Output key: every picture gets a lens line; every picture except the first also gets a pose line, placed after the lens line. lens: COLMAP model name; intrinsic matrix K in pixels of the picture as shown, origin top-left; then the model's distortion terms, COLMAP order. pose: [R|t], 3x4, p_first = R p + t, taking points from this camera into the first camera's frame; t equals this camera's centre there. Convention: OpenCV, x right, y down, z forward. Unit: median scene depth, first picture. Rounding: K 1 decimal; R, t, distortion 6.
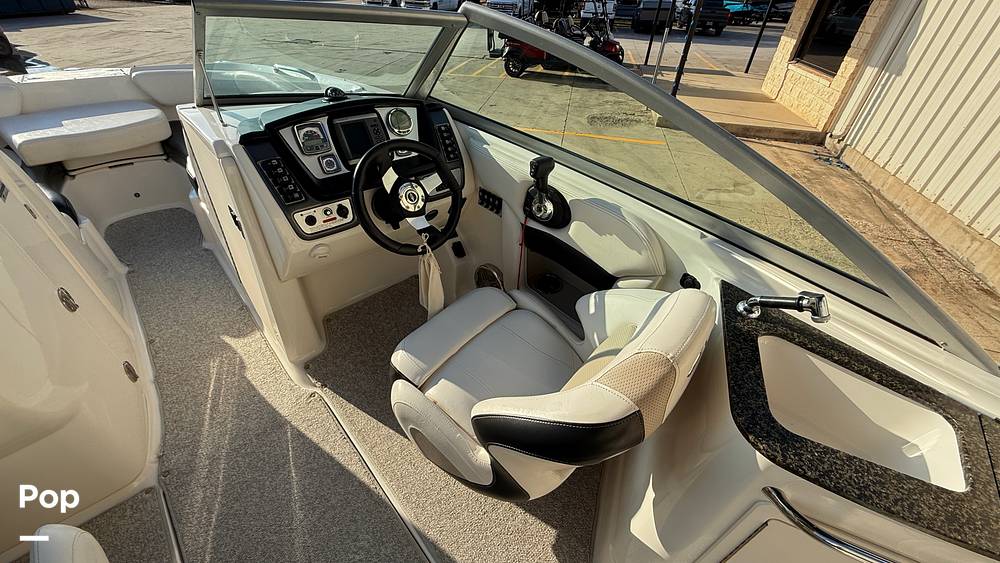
lens RADIAL K [[395.3, 0, 496.1], [0, 395.3, 278.7], [0, 0, 1]] dist [0.000473, 0.000479]
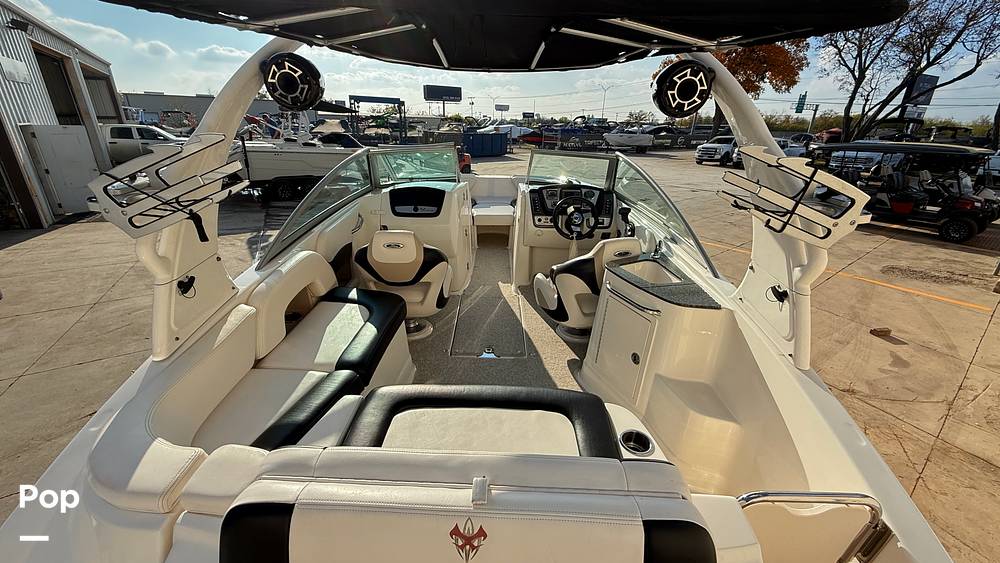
lens RADIAL K [[395.3, 0, 496.9], [0, 395.3, 280.5], [0, 0, 1]] dist [0.000473, 0.000479]
pose [[0.736188, 0.223648, -0.638756, 1.092759], [-0.400741, 0.904623, -0.145131, 0.707685], [0.545375, 0.362820, 0.755598, -1.010639]]
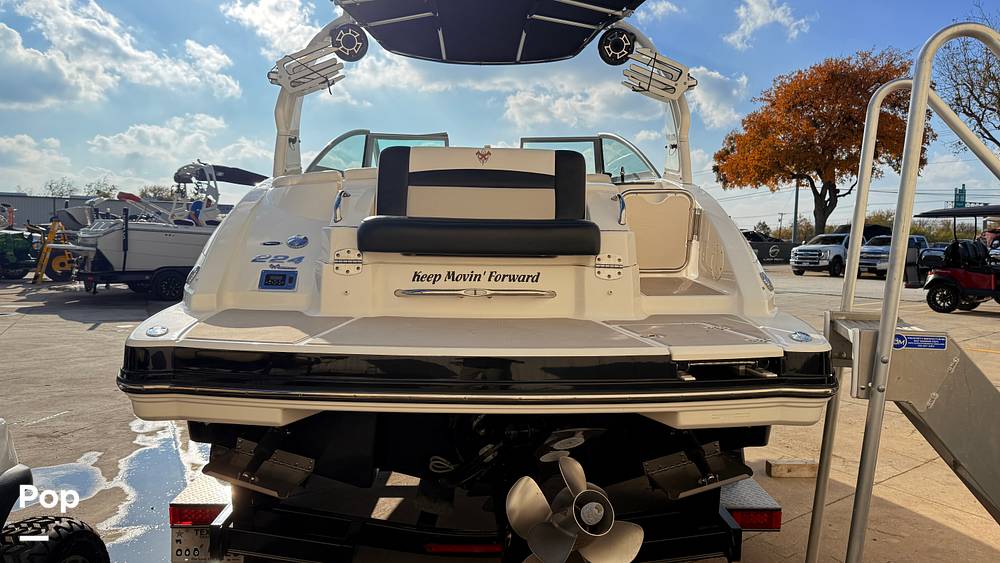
lens RADIAL K [[697.7, 0, 501.5], [0, 697.7, 282.4], [0, 0, 1]] dist [0.020026, -0.021534]
pose [[0.755361, 0.005291, -0.655287, 3.486574], [-0.379082, 0.819199, -0.430359, 3.685214], [0.534534, 0.573484, 0.620797, -2.229383]]
